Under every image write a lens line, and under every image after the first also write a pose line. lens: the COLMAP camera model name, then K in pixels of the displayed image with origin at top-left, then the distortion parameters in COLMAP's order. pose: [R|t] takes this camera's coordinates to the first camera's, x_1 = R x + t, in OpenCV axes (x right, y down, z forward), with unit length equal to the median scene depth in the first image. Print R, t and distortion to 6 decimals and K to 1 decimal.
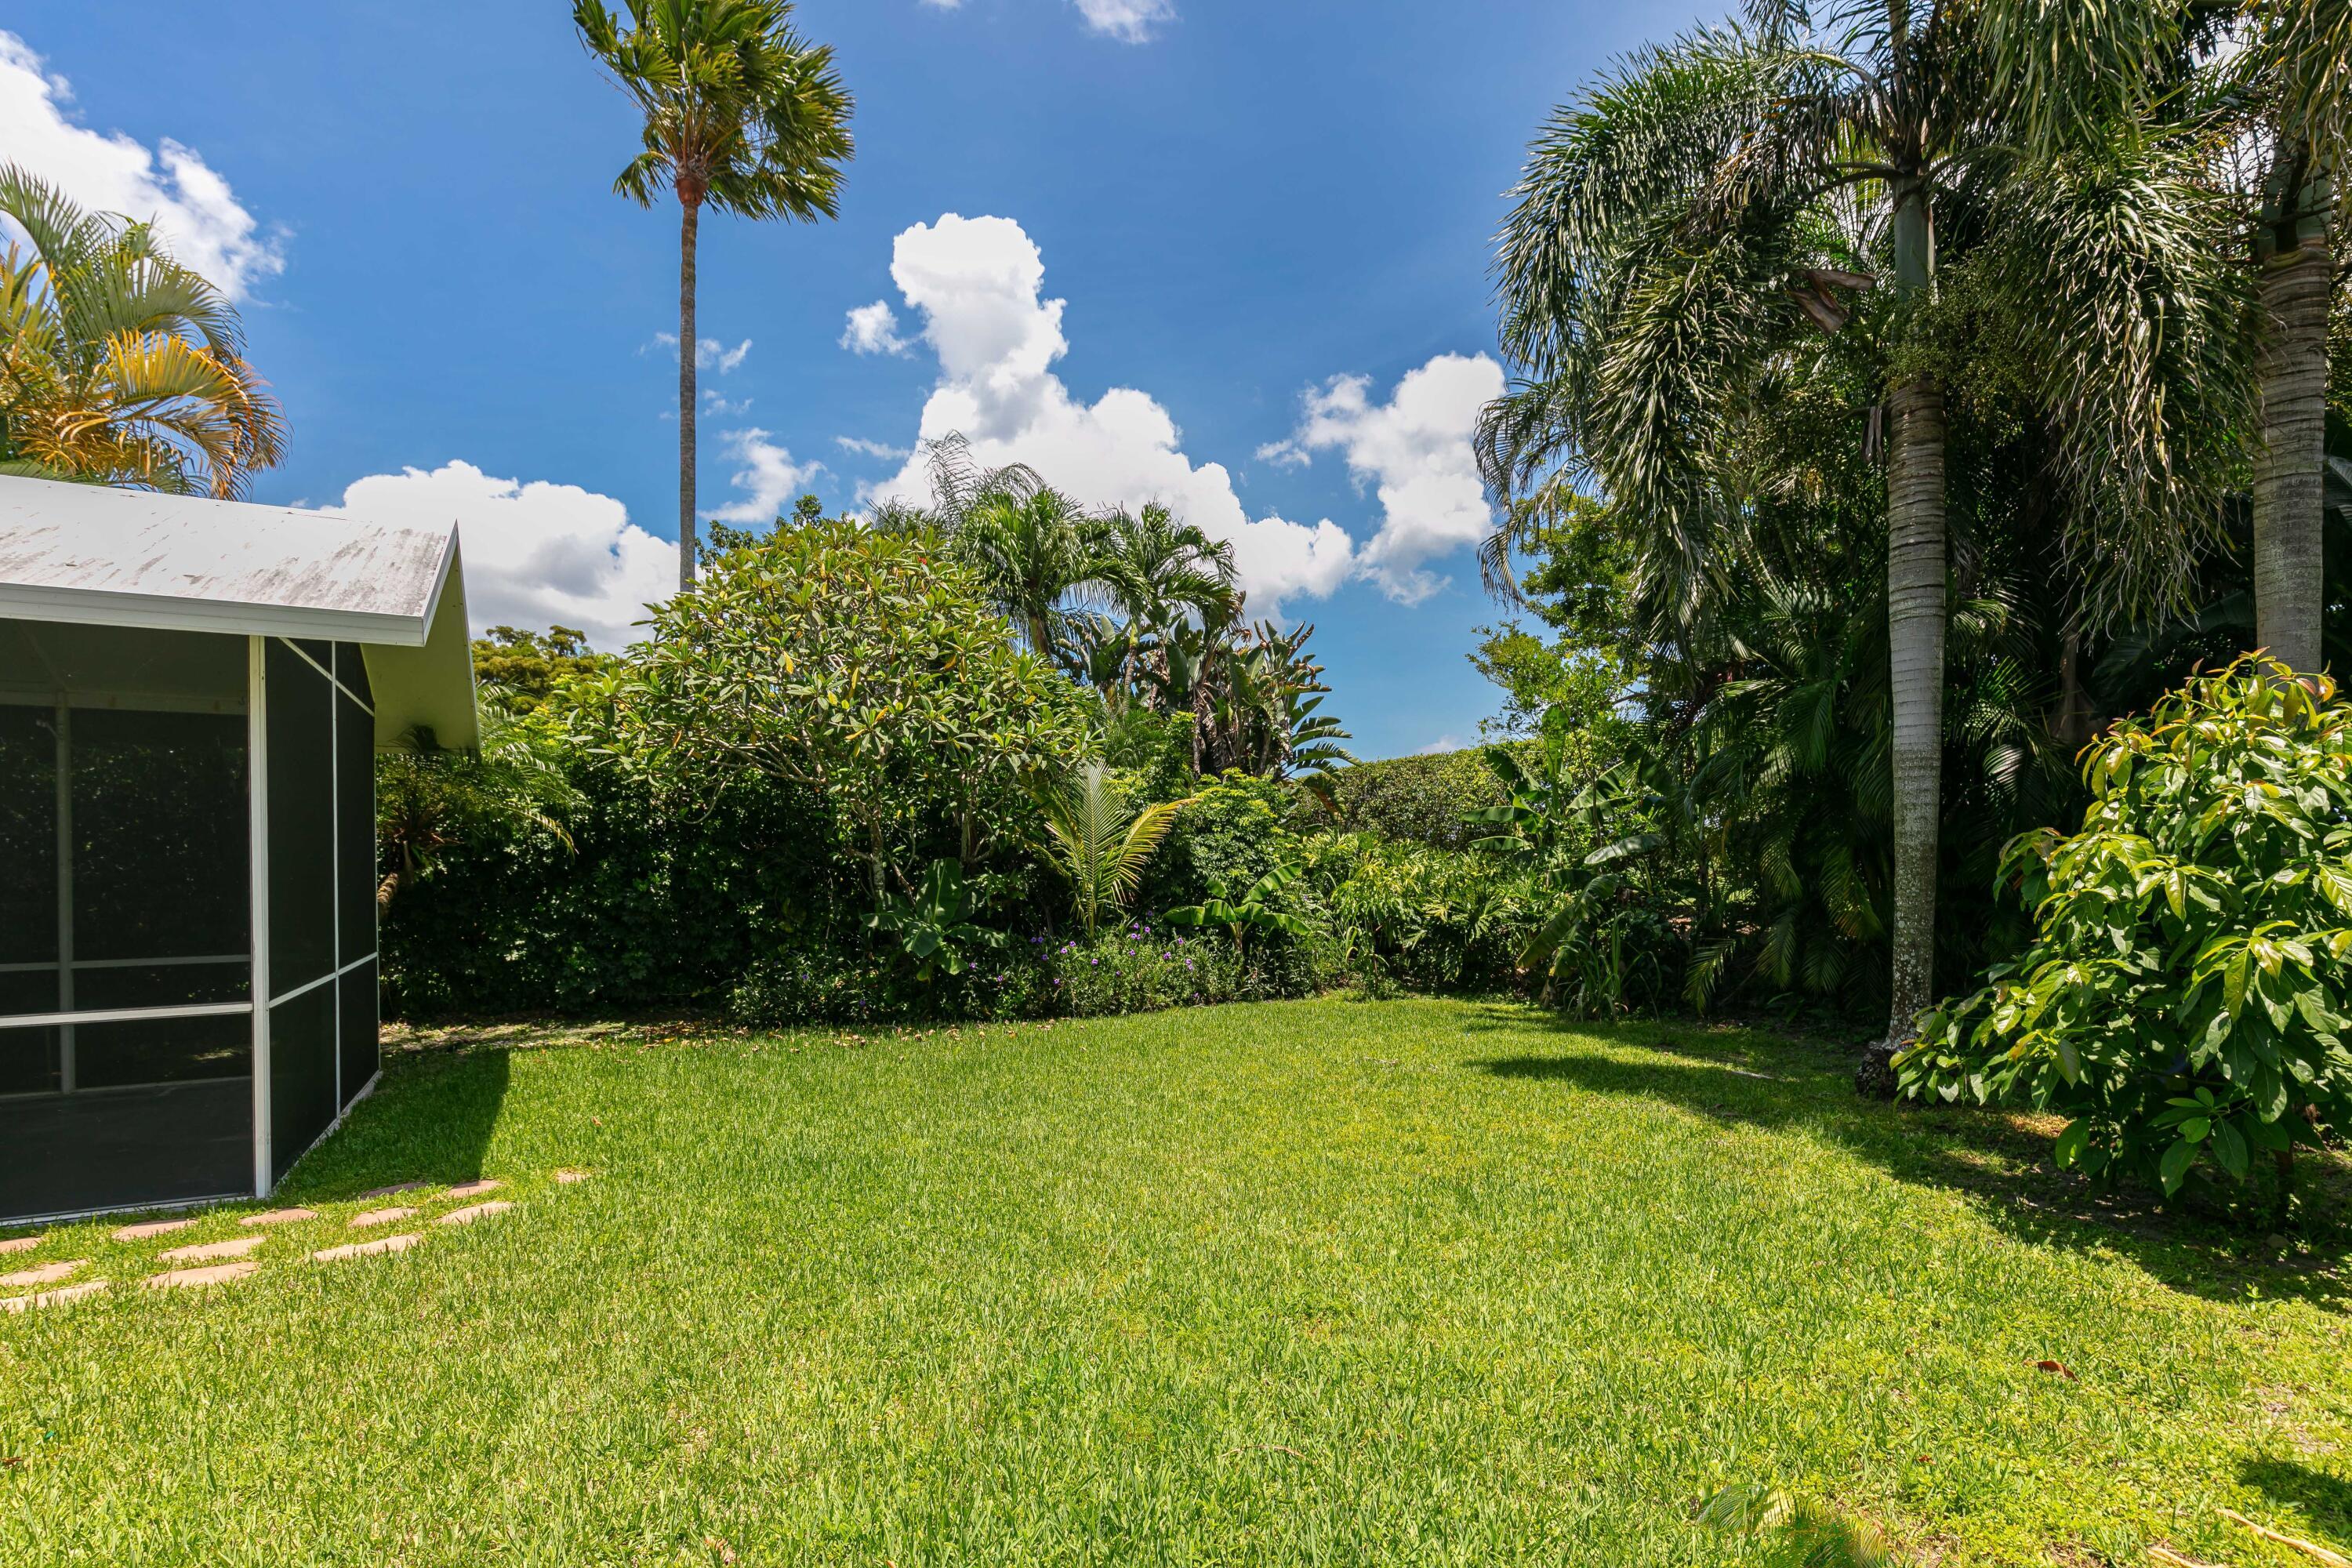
lens RADIAL K [[1109.7, 0, 1177.2], [0, 1109.7, 873.5], [0, 0, 1]] dist [0.001610, -0.000785]
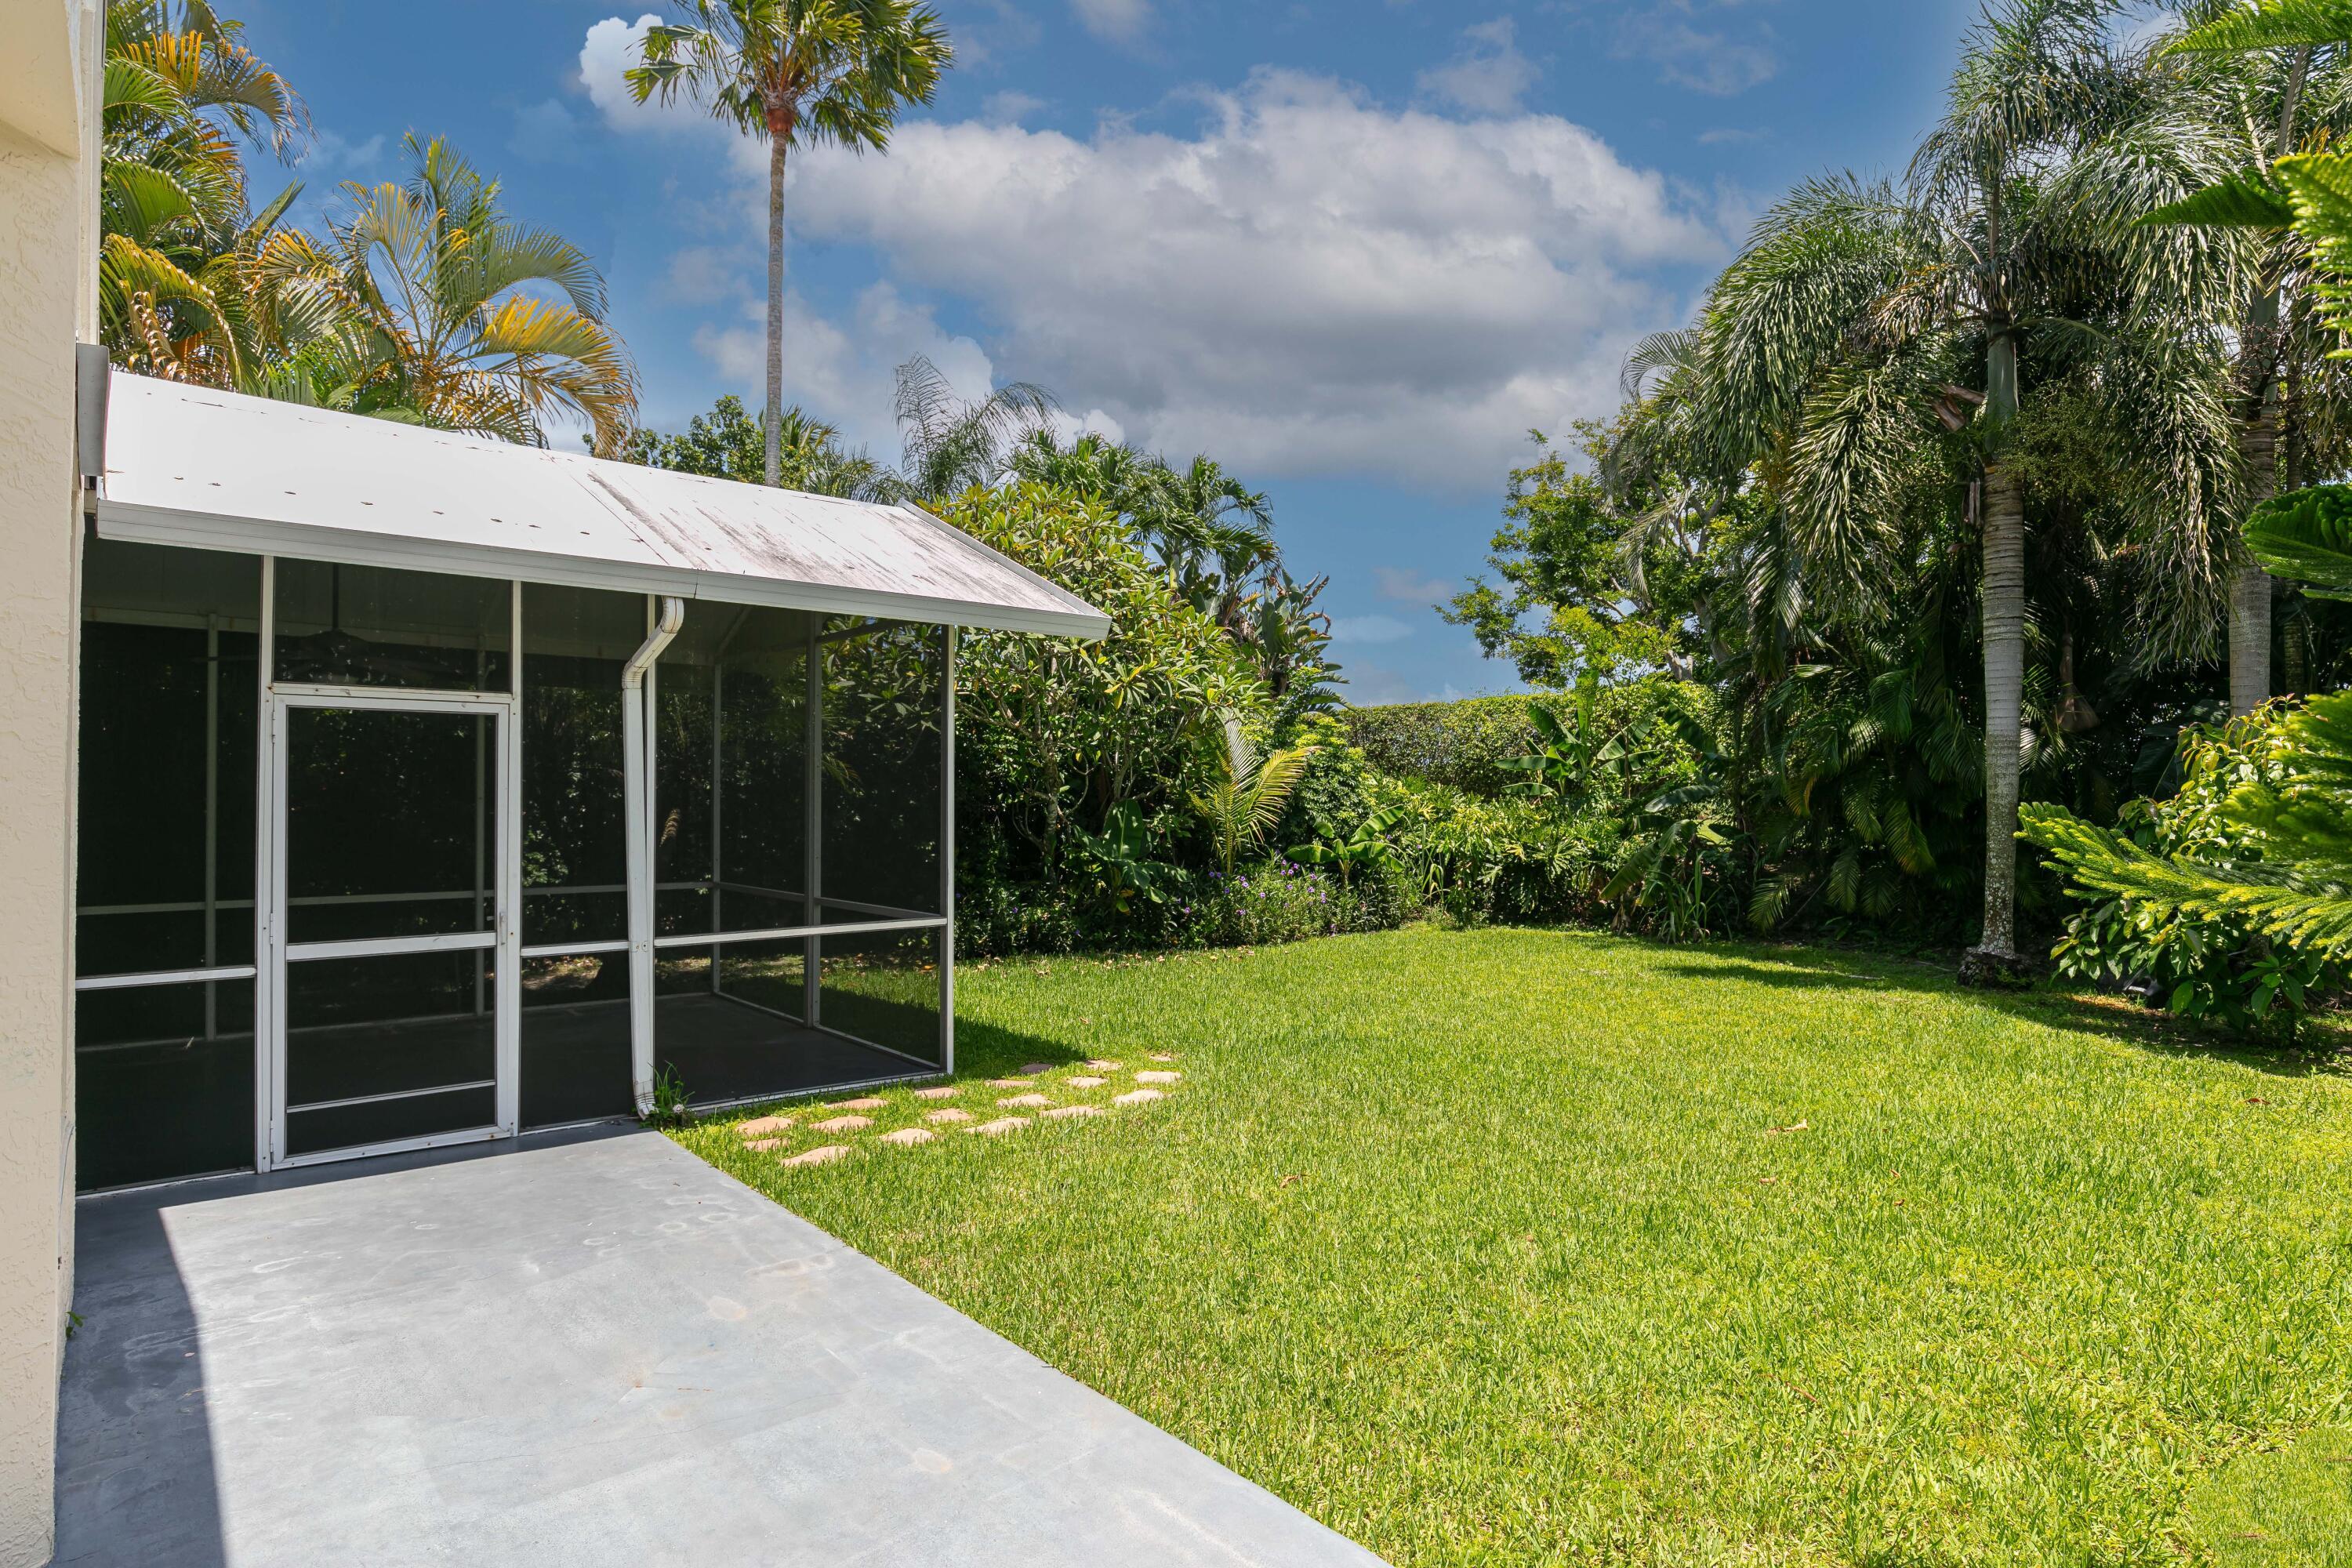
lens RADIAL K [[1253.4, 0, 1174.6], [0, 1253.4, 777.6], [0, 0, 1]] dist [0.017613, 0.000634]
pose [[0.979394, 0.014434, 0.201441, -0.365561], [-0.009674, 0.999651, -0.024595, -0.005221], [-0.201726, 0.022140, 0.979192, -0.180949]]
